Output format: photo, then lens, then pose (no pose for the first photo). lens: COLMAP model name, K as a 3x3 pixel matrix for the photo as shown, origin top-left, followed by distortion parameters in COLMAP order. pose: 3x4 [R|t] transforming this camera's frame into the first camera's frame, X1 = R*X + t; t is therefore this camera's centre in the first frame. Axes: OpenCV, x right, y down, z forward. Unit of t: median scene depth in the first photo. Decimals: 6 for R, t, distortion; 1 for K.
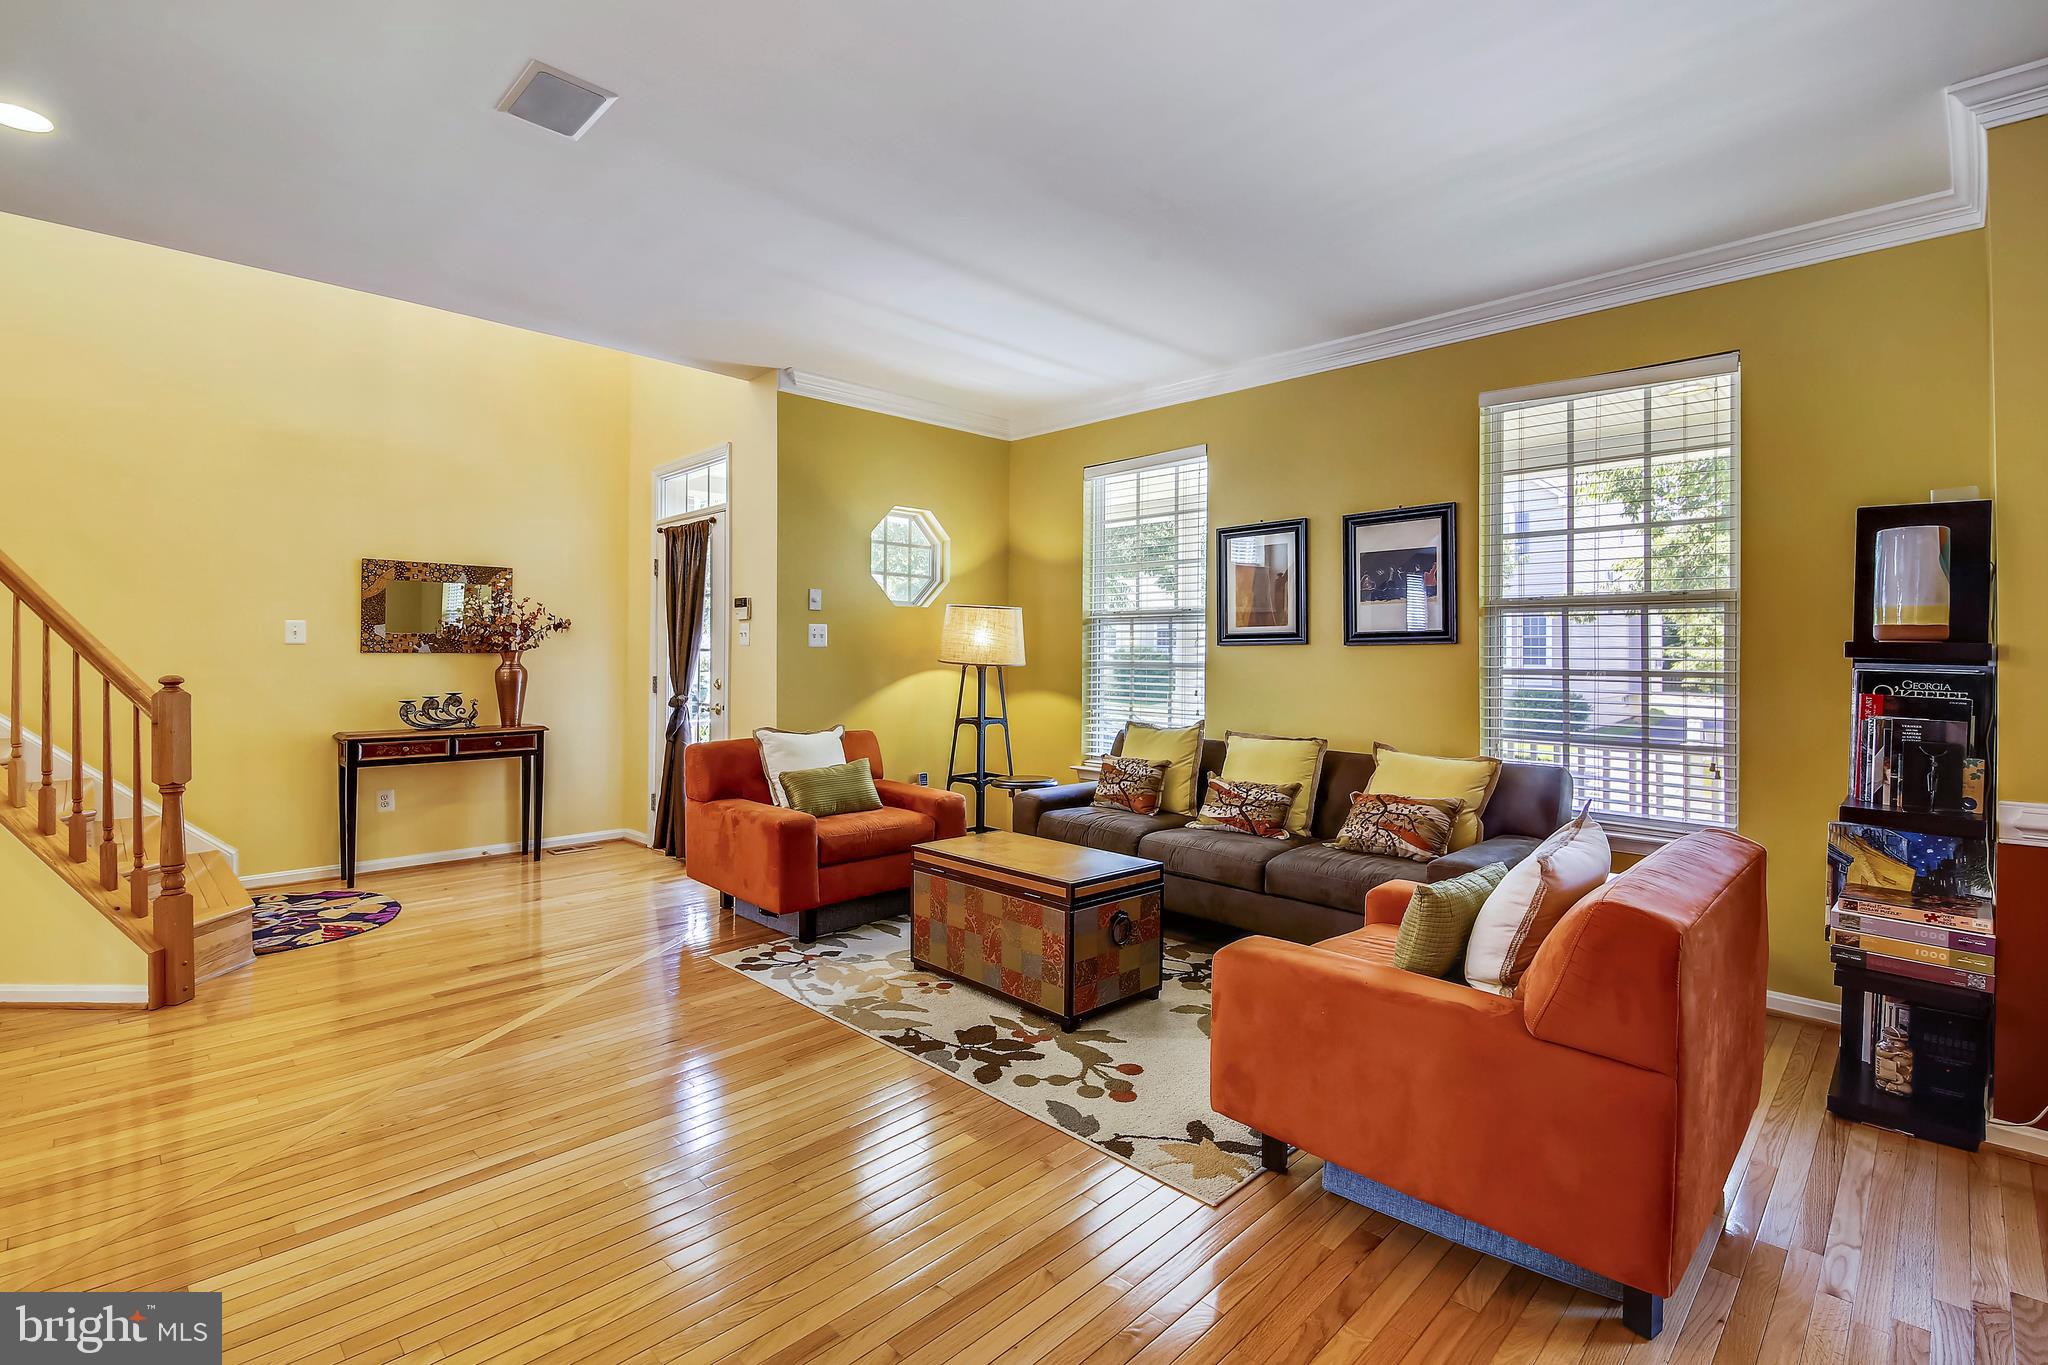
lens RADIAL K [[925.9, 0, 1038.0], [0, 925.9, 652.1], [0, 0, 1]] dist [0.002897, -0.008052]
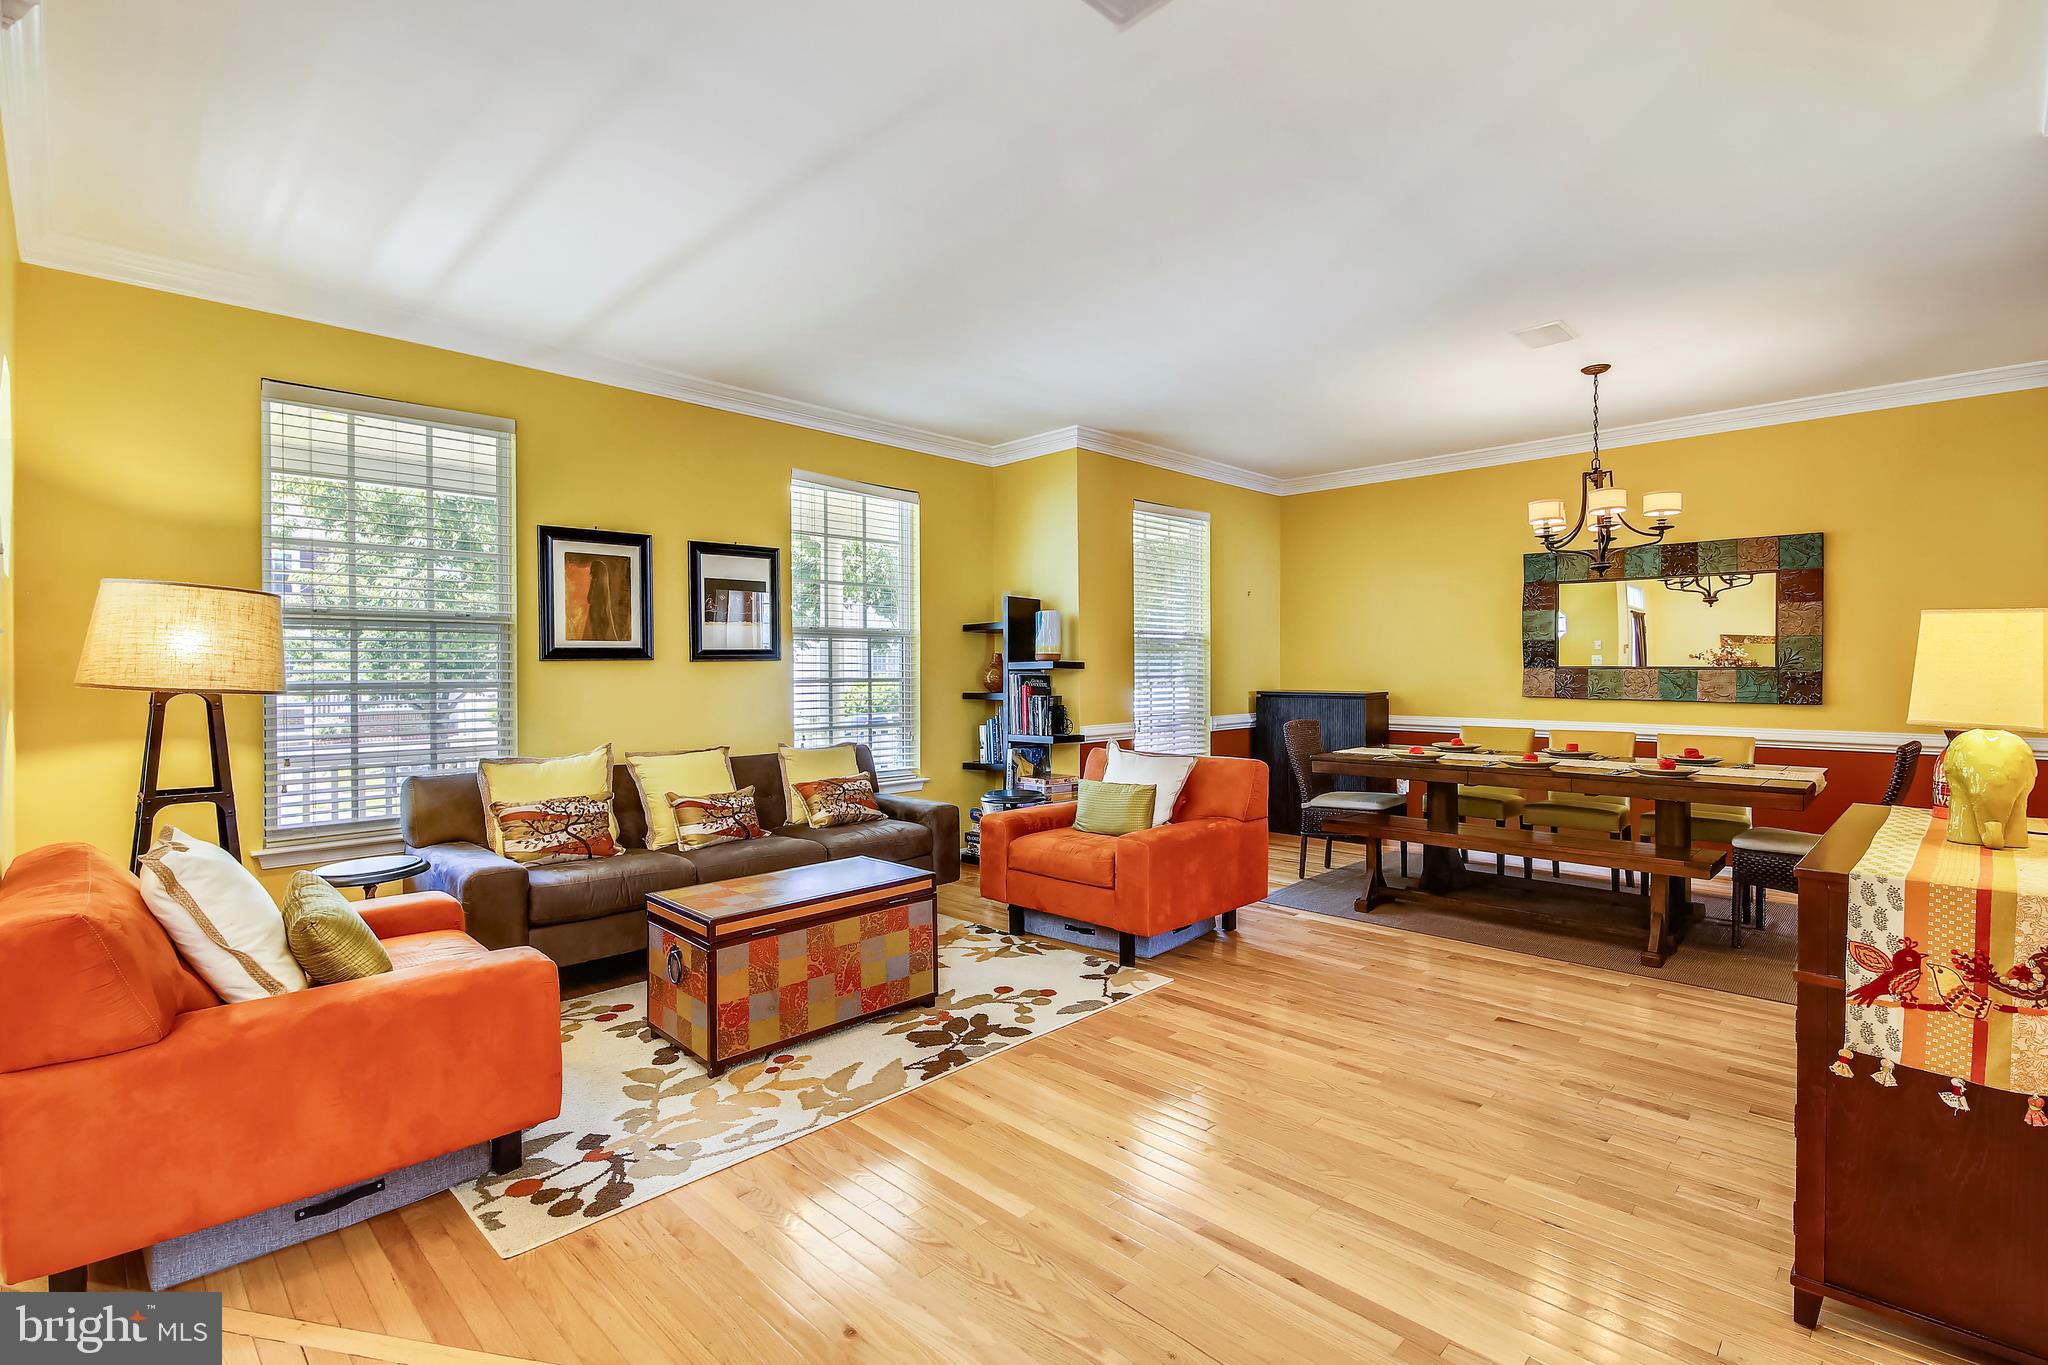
lens RADIAL K [[925.9, 0, 1036.6], [0, 925.9, 672.1], [0, 0, 1]] dist [0.002897, -0.008052]
pose [[-0.002939, -0.009859, 0.999947, -0.707528], [0.003096, 0.999947, 0.009868, -0.003653], [-0.999991, 0.003125, -0.002908, 0.569115]]
